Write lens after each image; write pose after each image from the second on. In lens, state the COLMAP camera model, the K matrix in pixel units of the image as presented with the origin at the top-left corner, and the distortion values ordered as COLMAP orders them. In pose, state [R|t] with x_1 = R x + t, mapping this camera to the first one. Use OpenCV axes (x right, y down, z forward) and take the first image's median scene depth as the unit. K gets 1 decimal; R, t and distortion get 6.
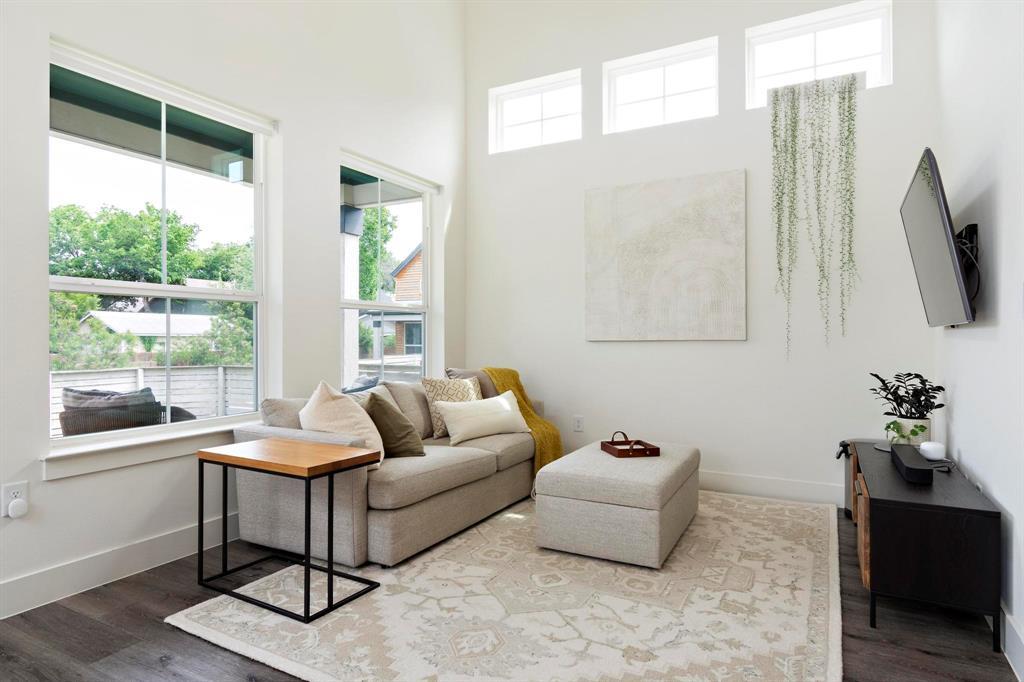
lens RADIAL K [[576.5, 0, 530.7], [0, 576.5, 346.2], [0, 0, 1]] dist [0.008461, -0.003274]
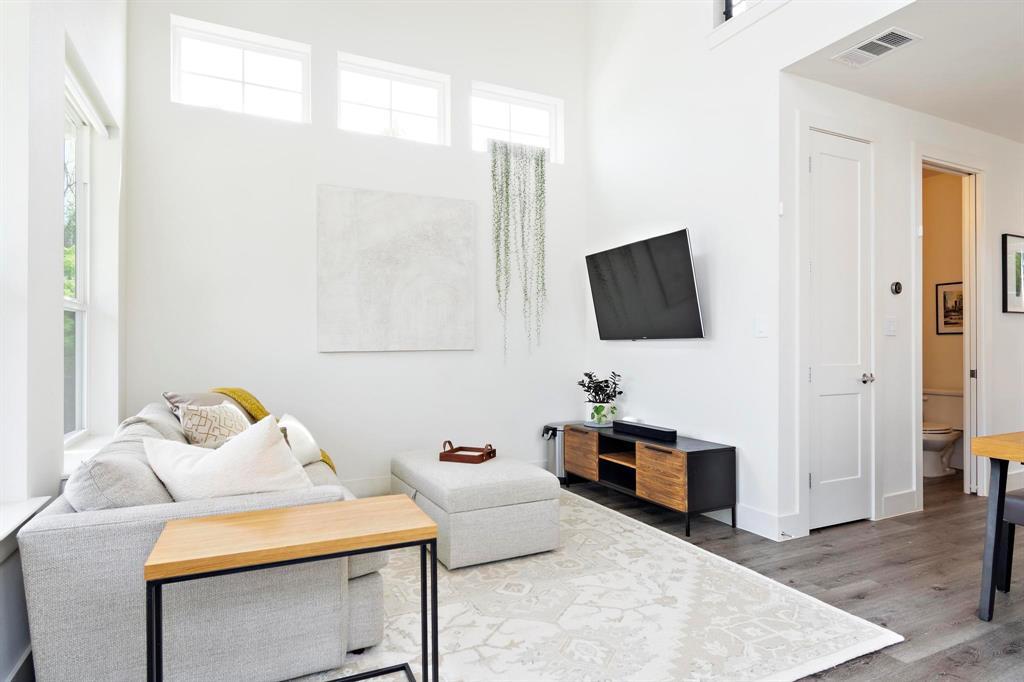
lens RADIAL K [[576.5, 0, 515.5], [0, 576.5, 346.2], [0, 0, 1]] dist [0.008461, -0.003274]
pose [[0.586375, -0.000873, 0.810039, -0.550370], [0.017275, 0.999785, -0.011427, -0.003290], [-0.809856, 0.020694, 0.586264, 0.284131]]
